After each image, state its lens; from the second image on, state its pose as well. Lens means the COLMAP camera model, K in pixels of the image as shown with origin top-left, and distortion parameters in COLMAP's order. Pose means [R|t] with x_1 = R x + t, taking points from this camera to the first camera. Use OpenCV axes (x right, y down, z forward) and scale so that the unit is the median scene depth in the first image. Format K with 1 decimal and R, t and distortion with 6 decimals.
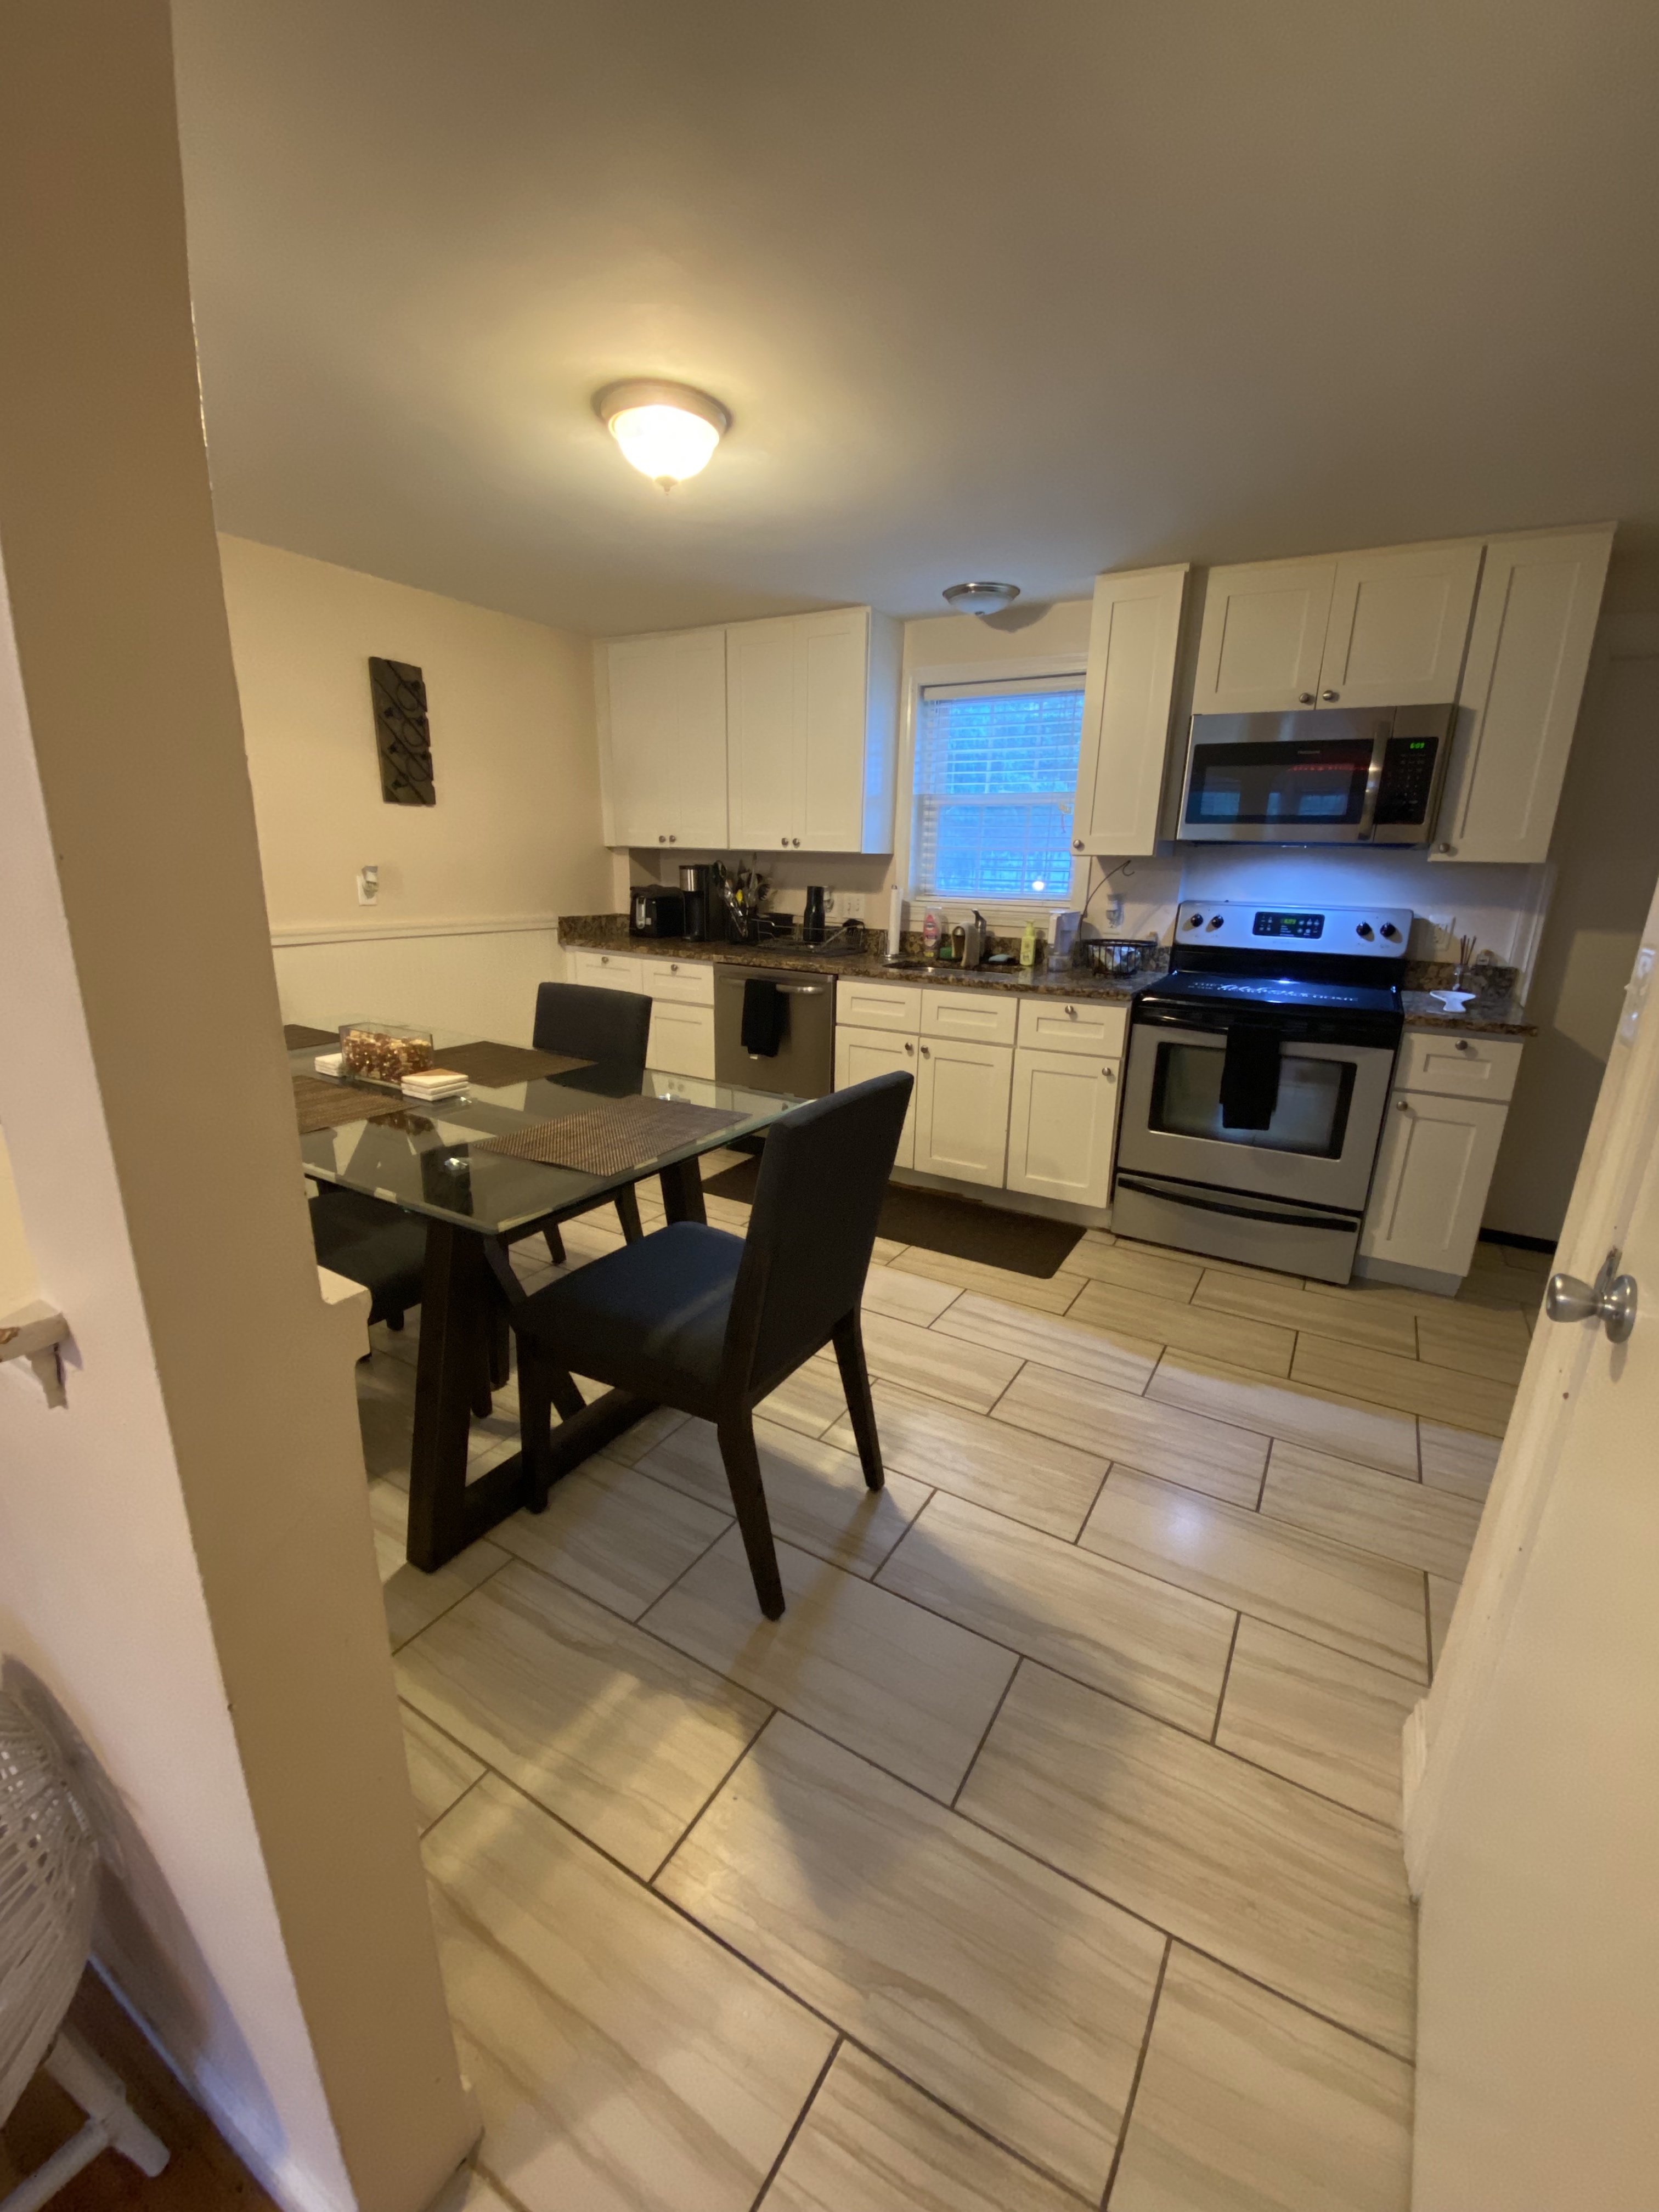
lens RADIAL K [[890.3, 0, 832.4], [0, 890.3, 1106.1], [0, 0, 1]] dist [0.002774, -0.000023]
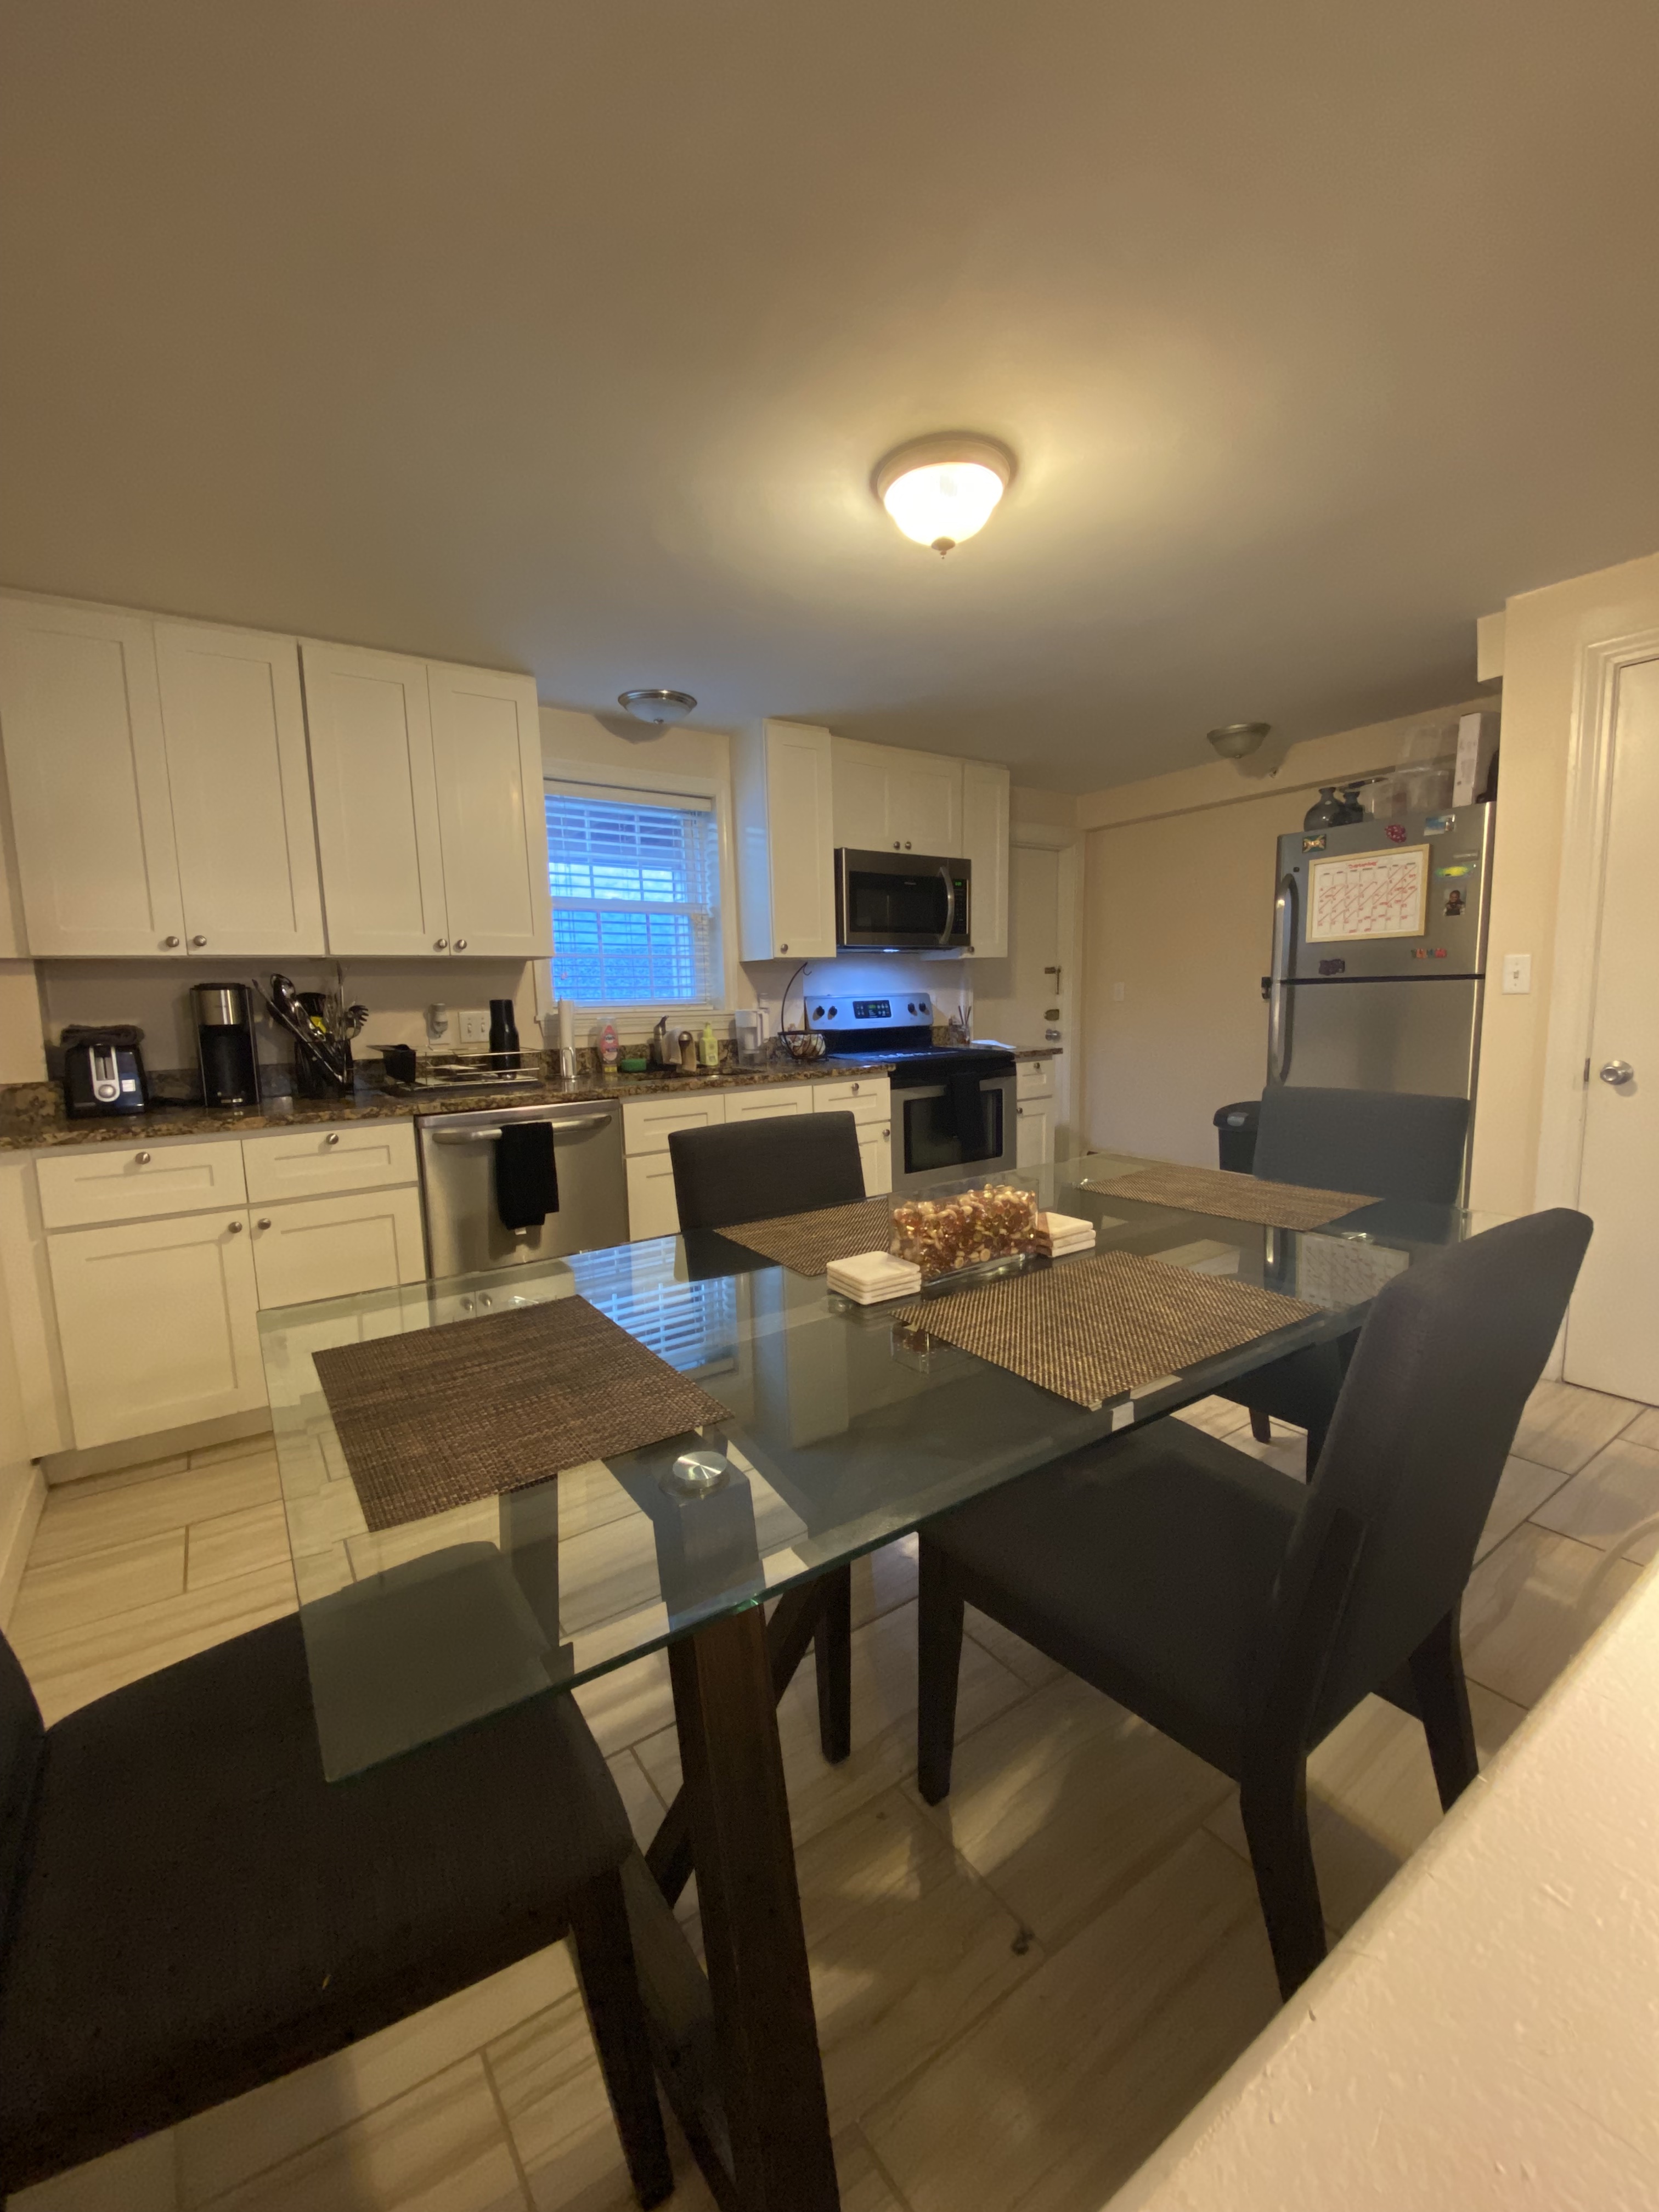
lens RADIAL K [[890.3, 0, 833.1], [0, 890.3, 1106.7], [0, 0, 1]] dist [0.002774, -0.000023]
pose [[0.399188, -0.140197, 0.906087, -0.712435], [0.287169, 0.957635, 0.021657, -0.107967], [-0.870737, 0.251555, 0.422537, 0.517542]]
